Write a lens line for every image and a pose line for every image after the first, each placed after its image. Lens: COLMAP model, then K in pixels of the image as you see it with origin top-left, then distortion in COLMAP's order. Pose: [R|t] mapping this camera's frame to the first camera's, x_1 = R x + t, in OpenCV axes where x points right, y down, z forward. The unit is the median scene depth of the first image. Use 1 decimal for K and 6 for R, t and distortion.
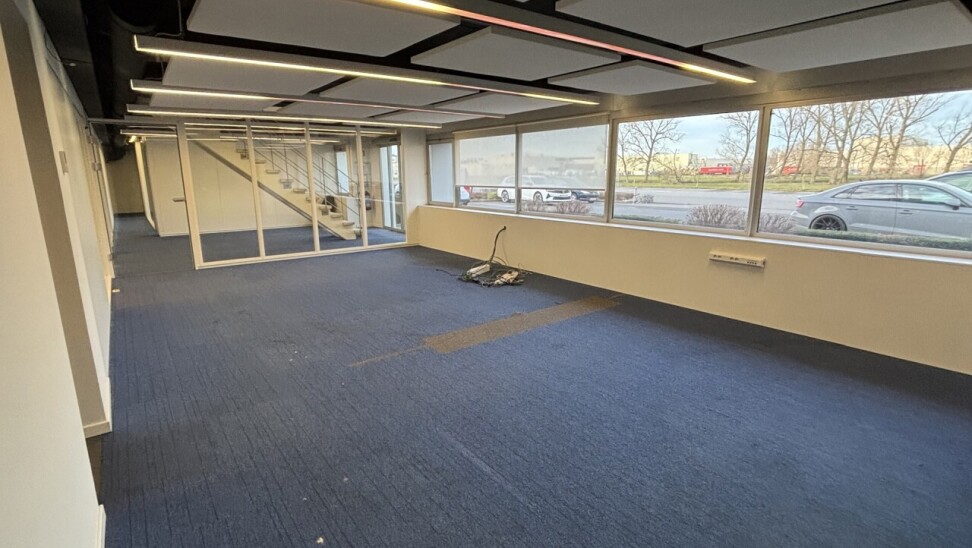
lens RADIAL K [[472.2, 0, 486.0], [0, 472.2, 274.0], [0, 0, 1]] dist [0.002014, -0.000084]
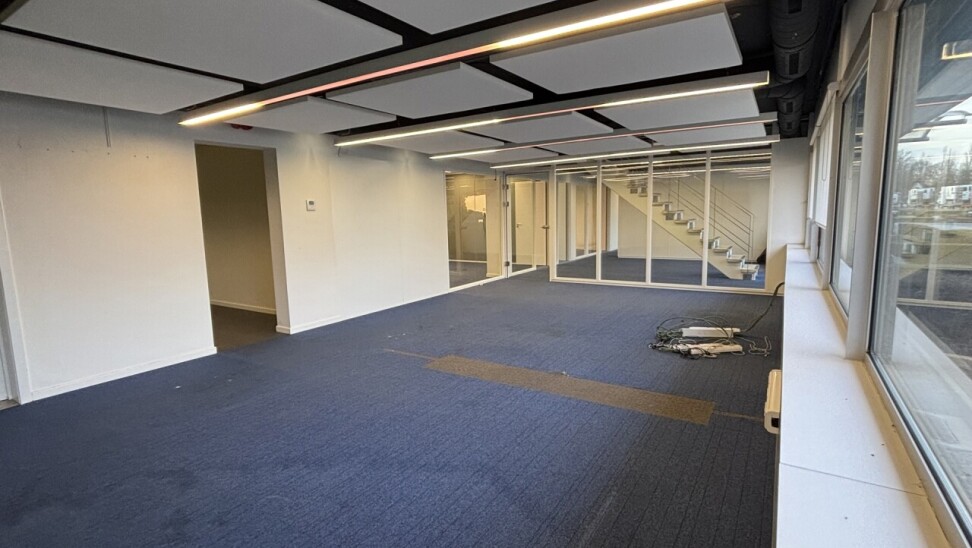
lens RADIAL K [[472.2, 0, 486.0], [0, 472.2, 274.0], [0, 0, 1]] dist [0.002014, -0.000084]
pose [[0.336540, 0.119937, -0.934000, 0.529116], [-0.178970, 0.981924, 0.061604, -0.077600], [0.924505, 0.146426, 0.351922, 0.387873]]
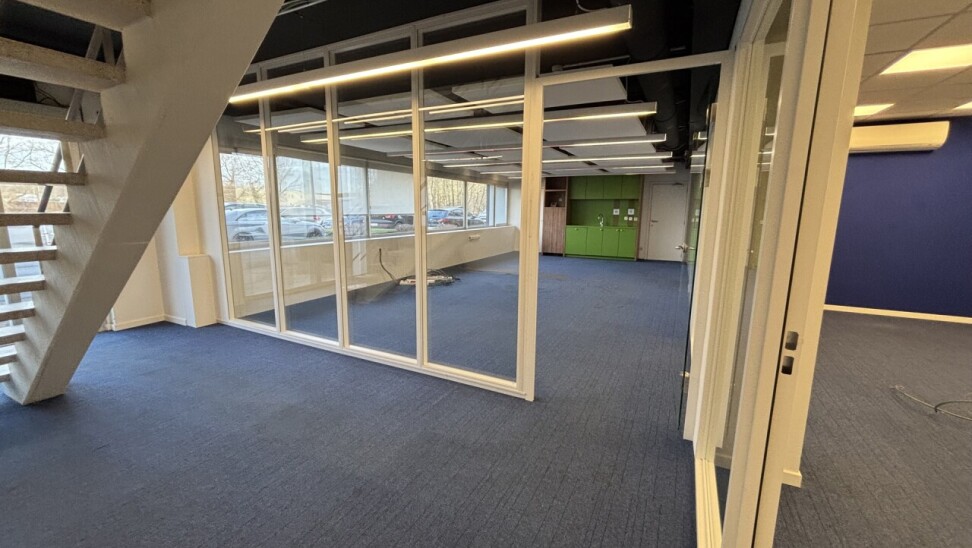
lens RADIAL K [[391.5, 0, 486.0], [0, 391.5, 274.0], [0, 0, 1]] dist [0.011605, -0.000139]
pose [[-0.426080, -0.149480, 0.892251, -0.951948], [0.182881, 0.951662, 0.246765, -0.236600], [-0.886008, 0.268317, -0.378148, 1.184273]]
